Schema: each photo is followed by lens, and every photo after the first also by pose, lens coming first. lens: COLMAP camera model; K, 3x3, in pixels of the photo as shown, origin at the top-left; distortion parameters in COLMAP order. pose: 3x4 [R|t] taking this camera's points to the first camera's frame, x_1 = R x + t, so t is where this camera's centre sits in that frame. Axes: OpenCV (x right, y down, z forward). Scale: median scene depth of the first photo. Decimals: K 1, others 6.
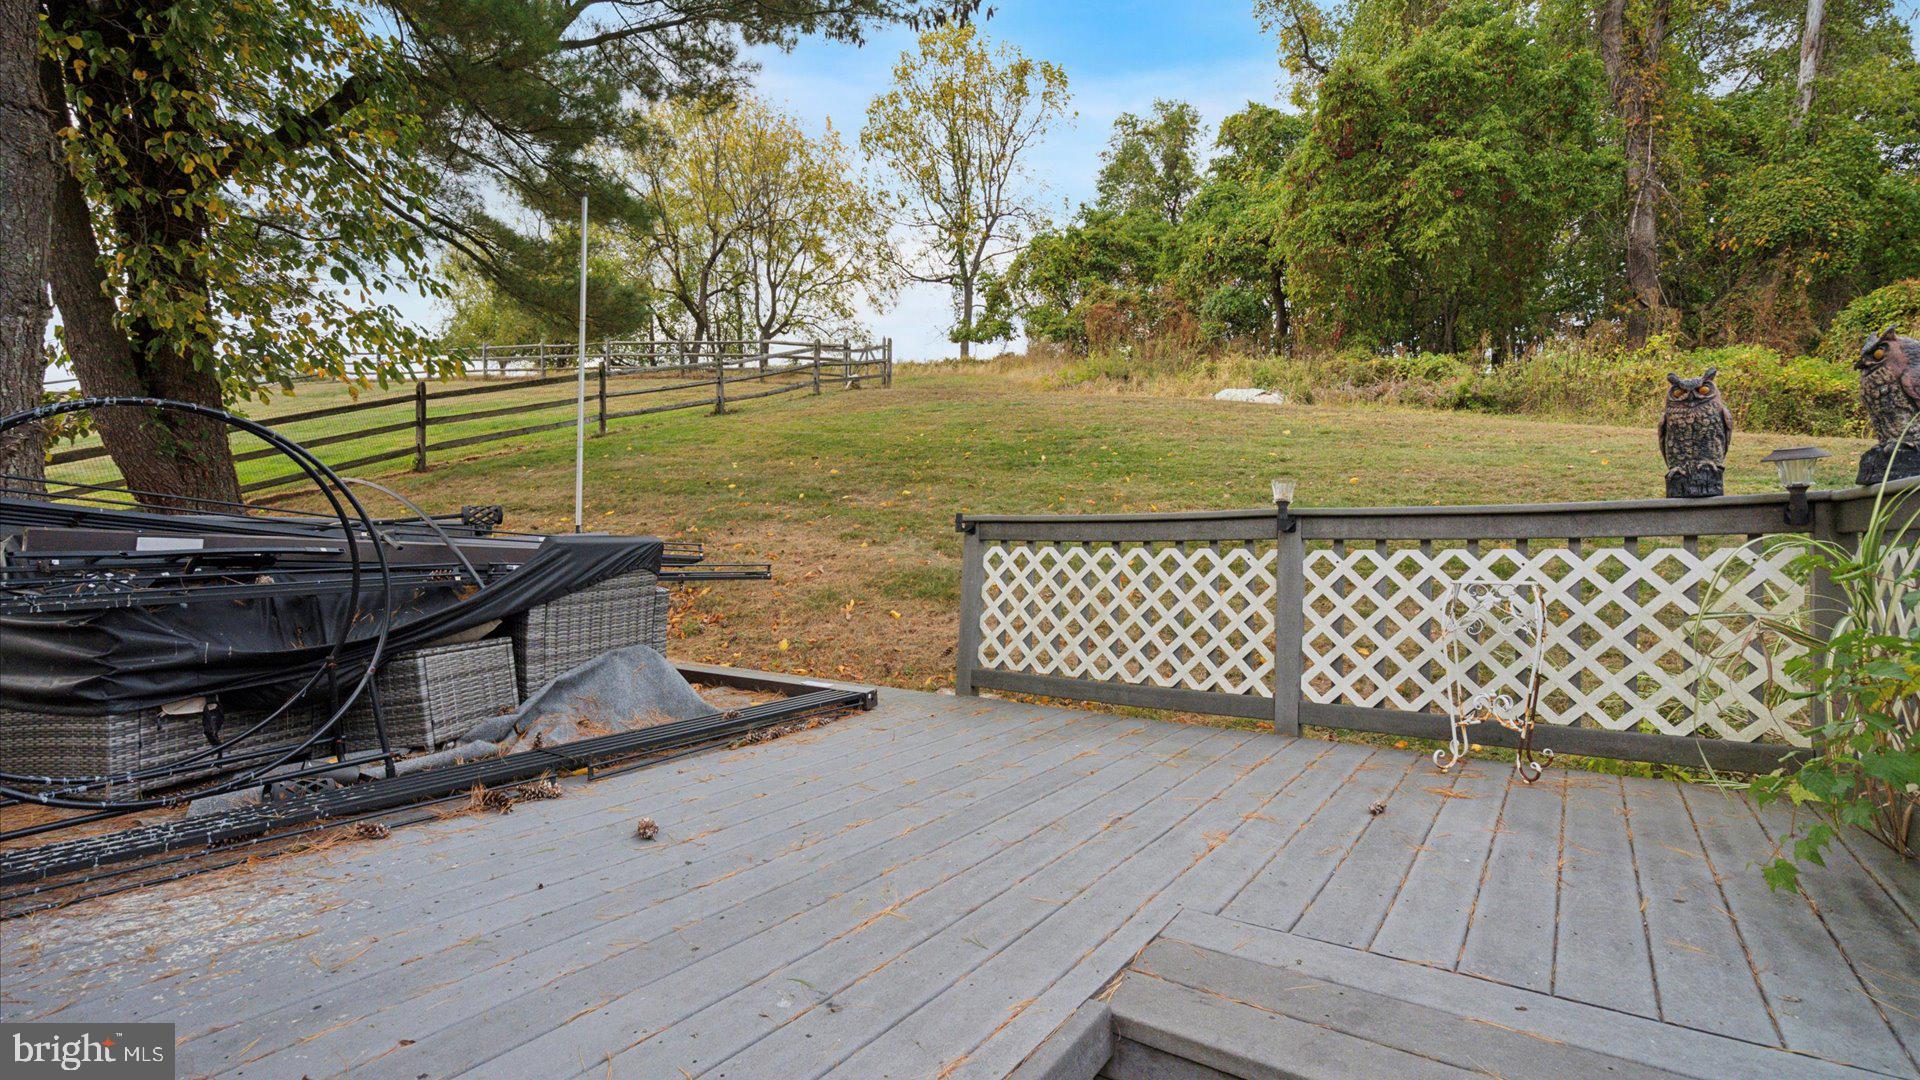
lens RADIAL K [[875.1, 0, 957.1], [0, 875.1, 524.5], [0, 0, 1]] dist [-0.008415, 0.000395]
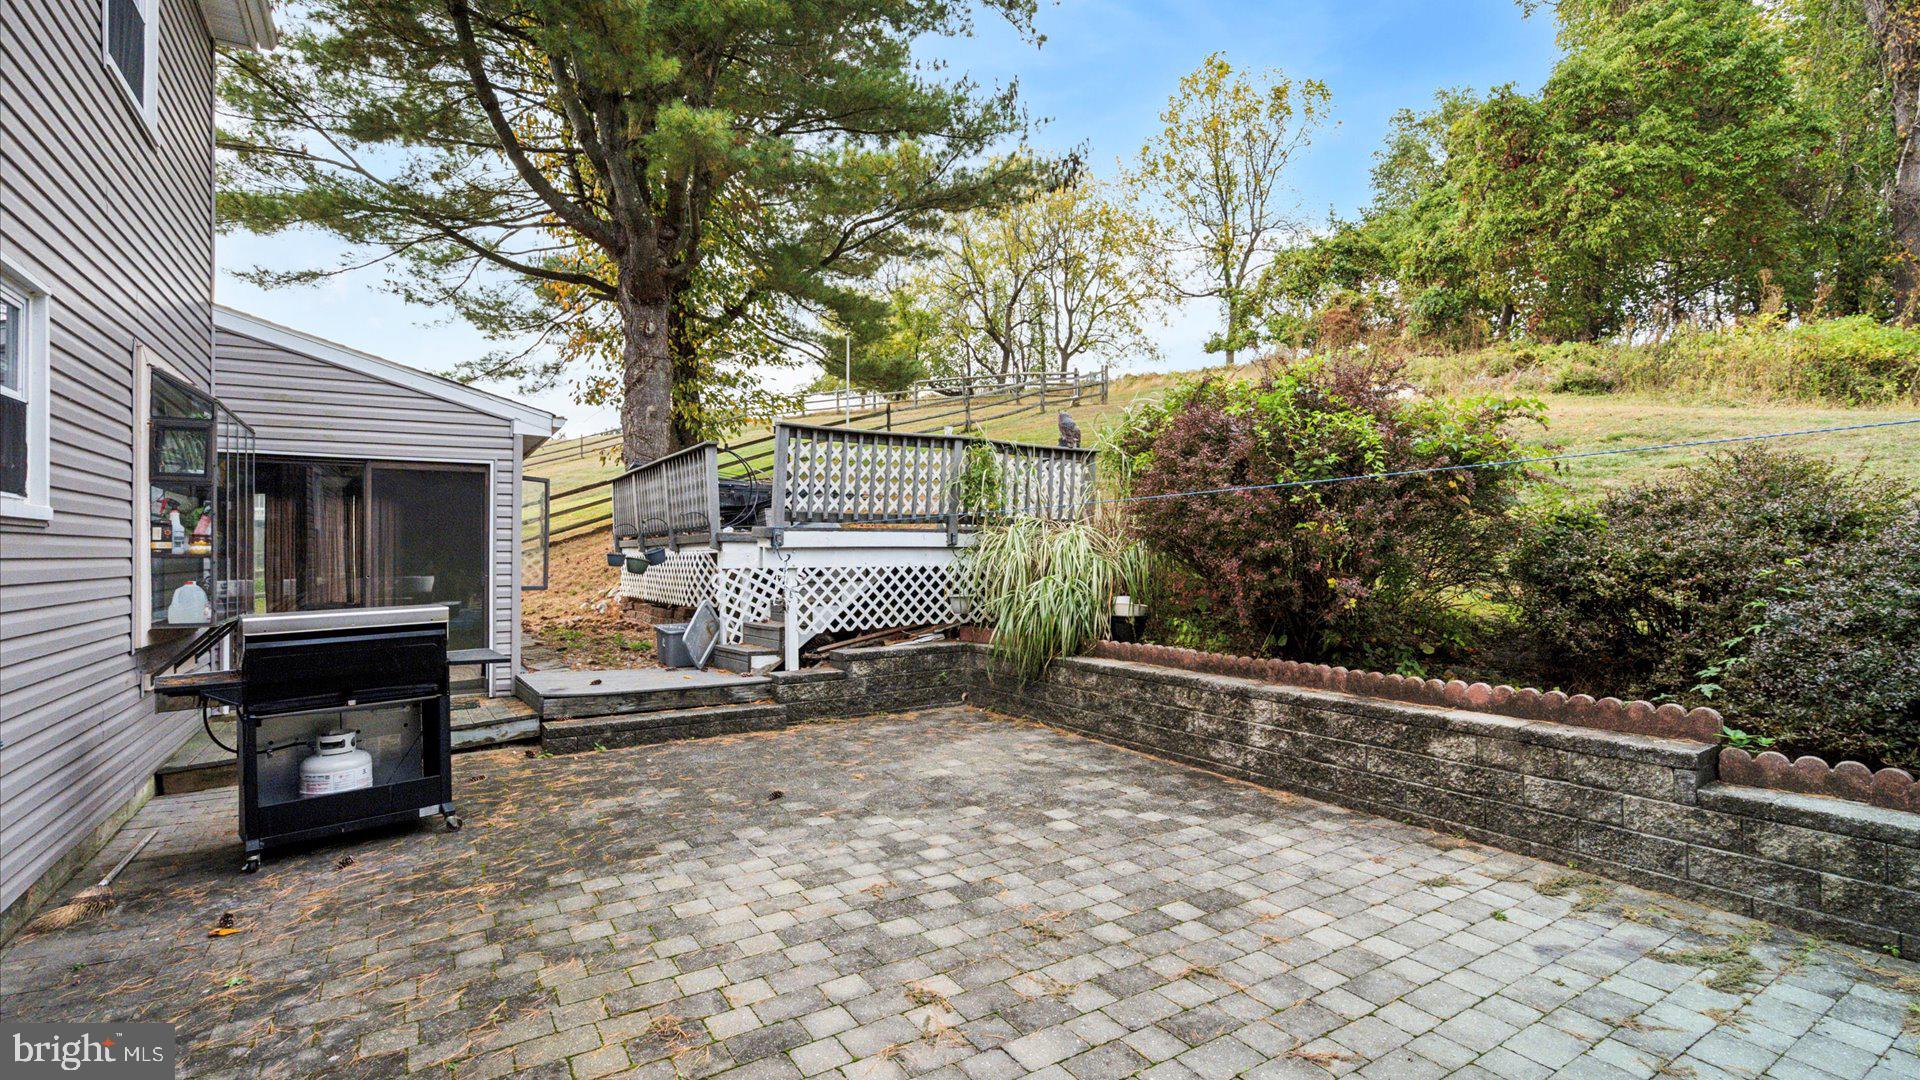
lens RADIAL K [[875.1, 0, 954.6], [0, 875.1, 528.9], [0, 0, 1]] dist [-0.008415, 0.000395]
pose [[0.925682, -0.011487, -0.378129, 0.099668], [0.011223, 0.999933, -0.002899, 0.017123], [0.378136, -0.001560, 0.925749, -0.150601]]
